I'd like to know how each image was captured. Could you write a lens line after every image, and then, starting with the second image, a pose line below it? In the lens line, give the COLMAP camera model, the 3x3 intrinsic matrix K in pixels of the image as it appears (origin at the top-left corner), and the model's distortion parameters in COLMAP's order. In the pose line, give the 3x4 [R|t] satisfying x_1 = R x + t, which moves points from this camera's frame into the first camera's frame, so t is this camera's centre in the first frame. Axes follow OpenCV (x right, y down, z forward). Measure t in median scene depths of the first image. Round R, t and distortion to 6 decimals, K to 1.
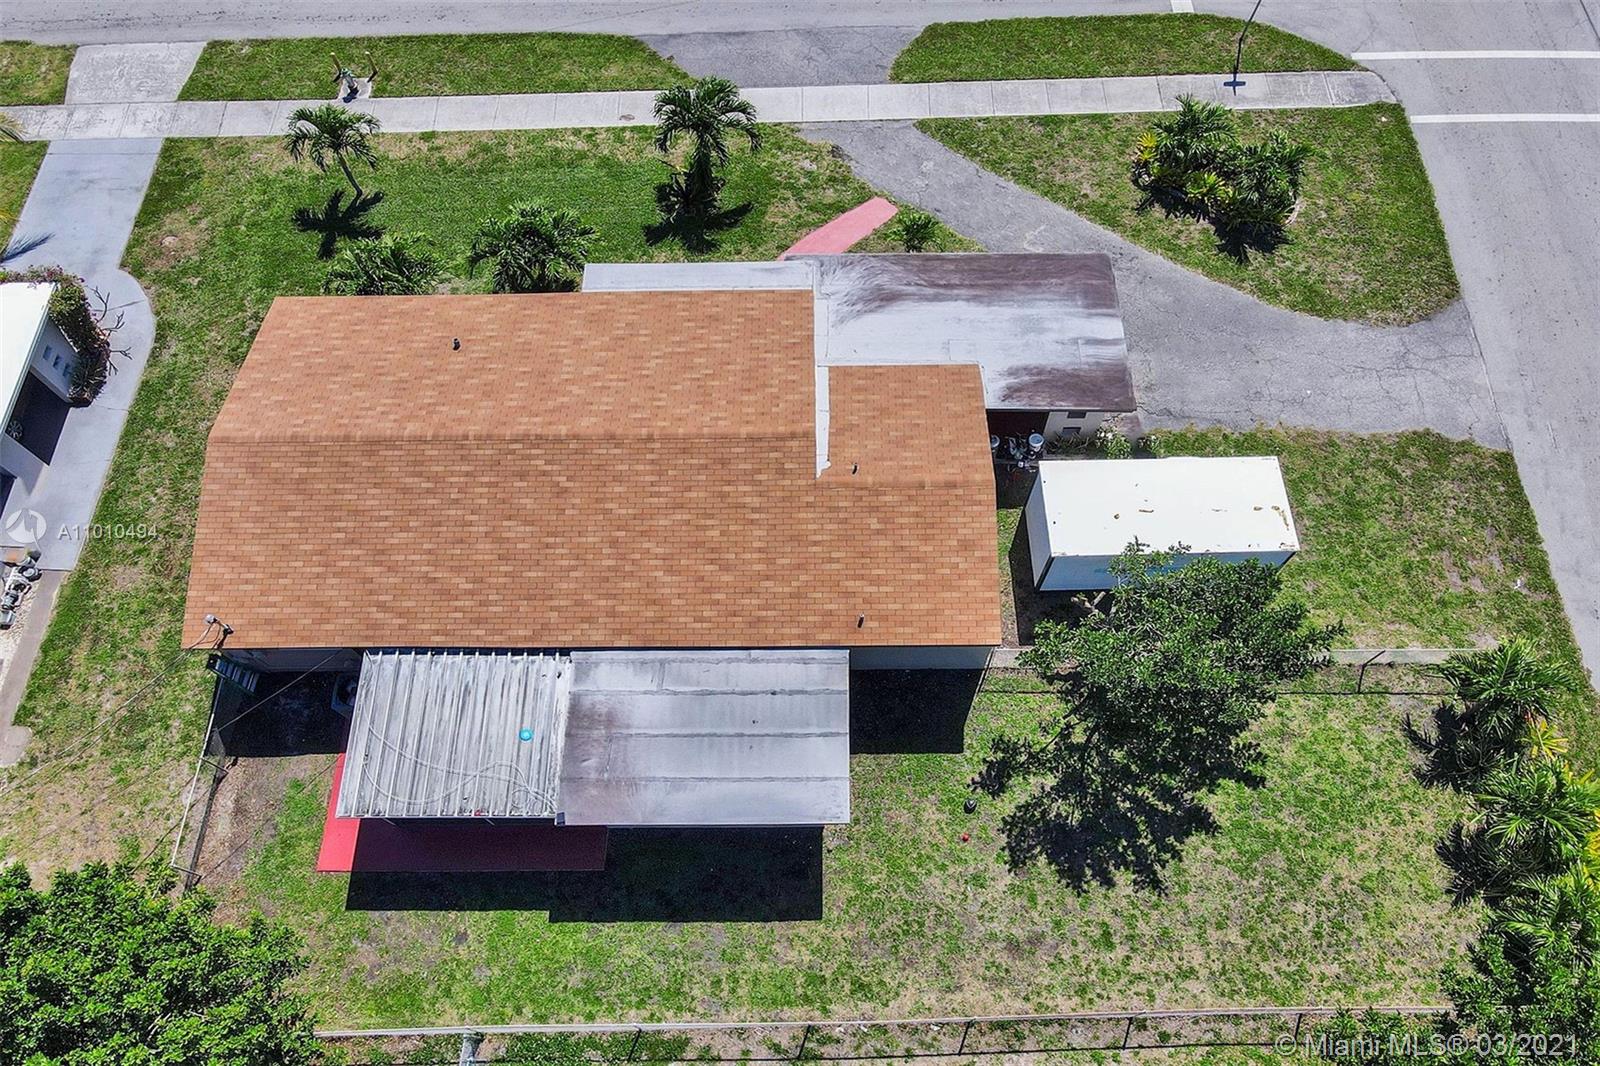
lens RADIAL K [[1106.5, 0, 794.5], [0, 1106.5, 407.4], [0, 0, 1]] dist [0.016158, -0.004920]
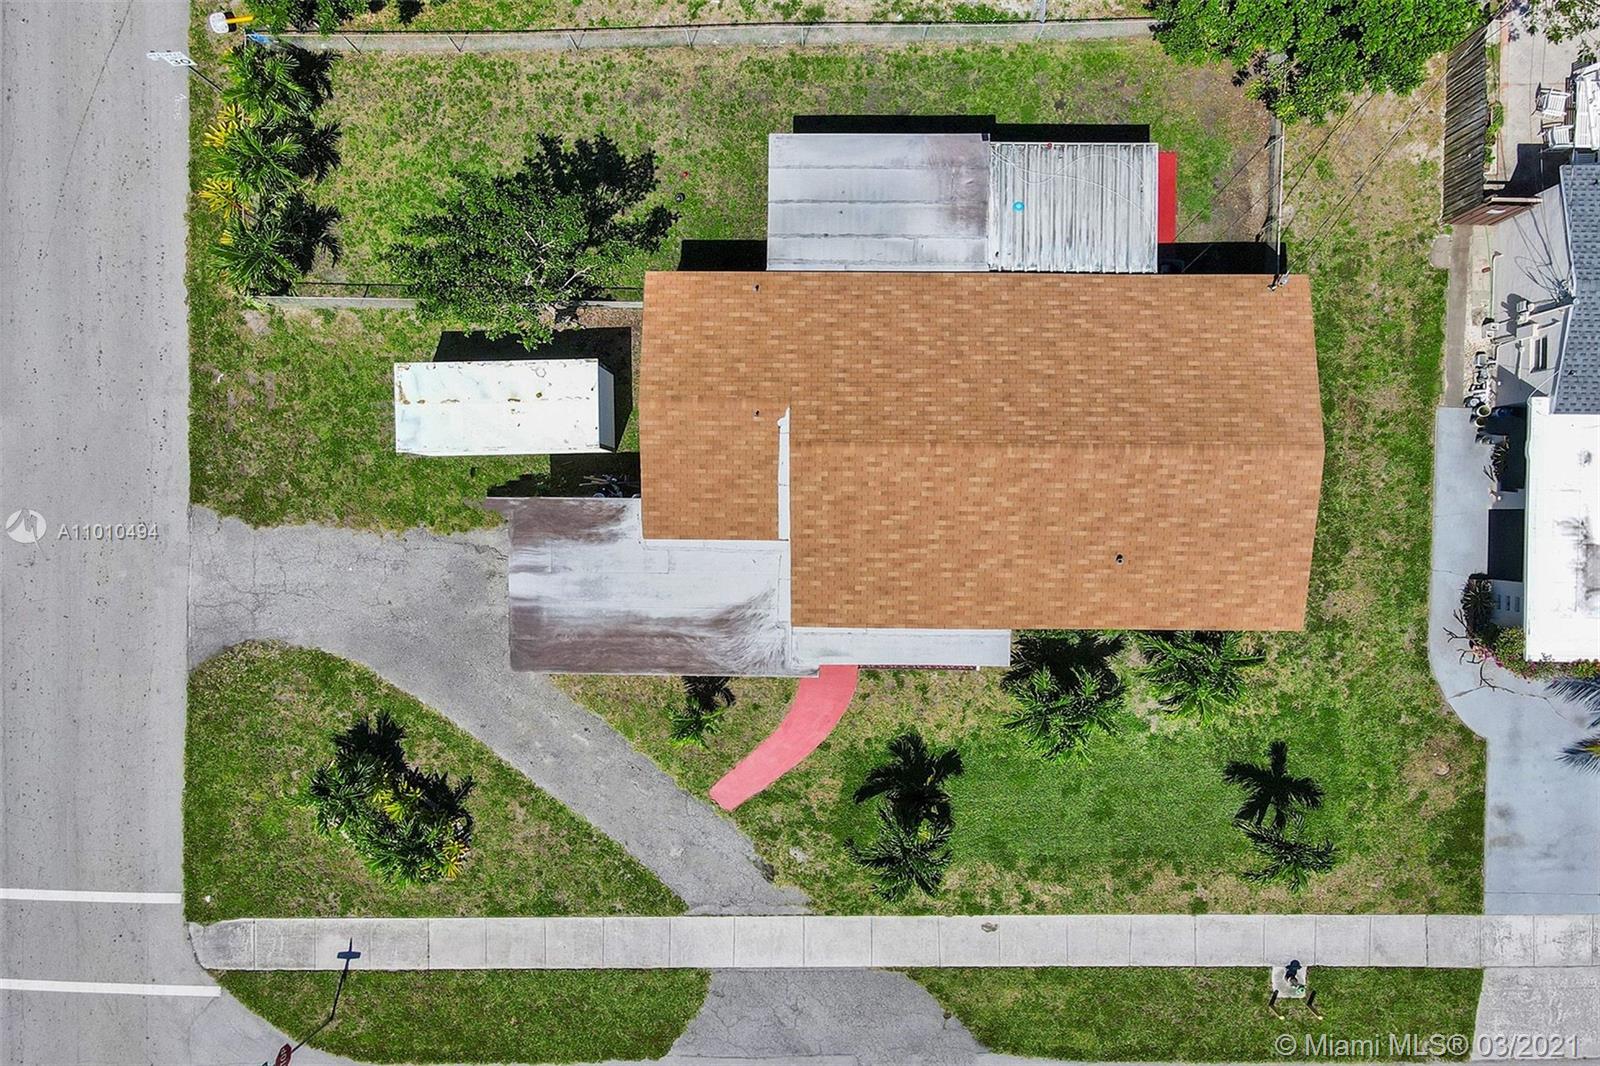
lens RADIAL K [[1079.5, 0, 809.2], [0, 1079.5, 535.3], [0, 0, 1]] dist [0.011061, 0.000351]
pose [[-0.999344, -0.006611, 0.035593, -0.038256], [0.021462, -0.899970, 0.435424, -0.496523], [0.029154, 0.435902, 0.899522, 0.027033]]
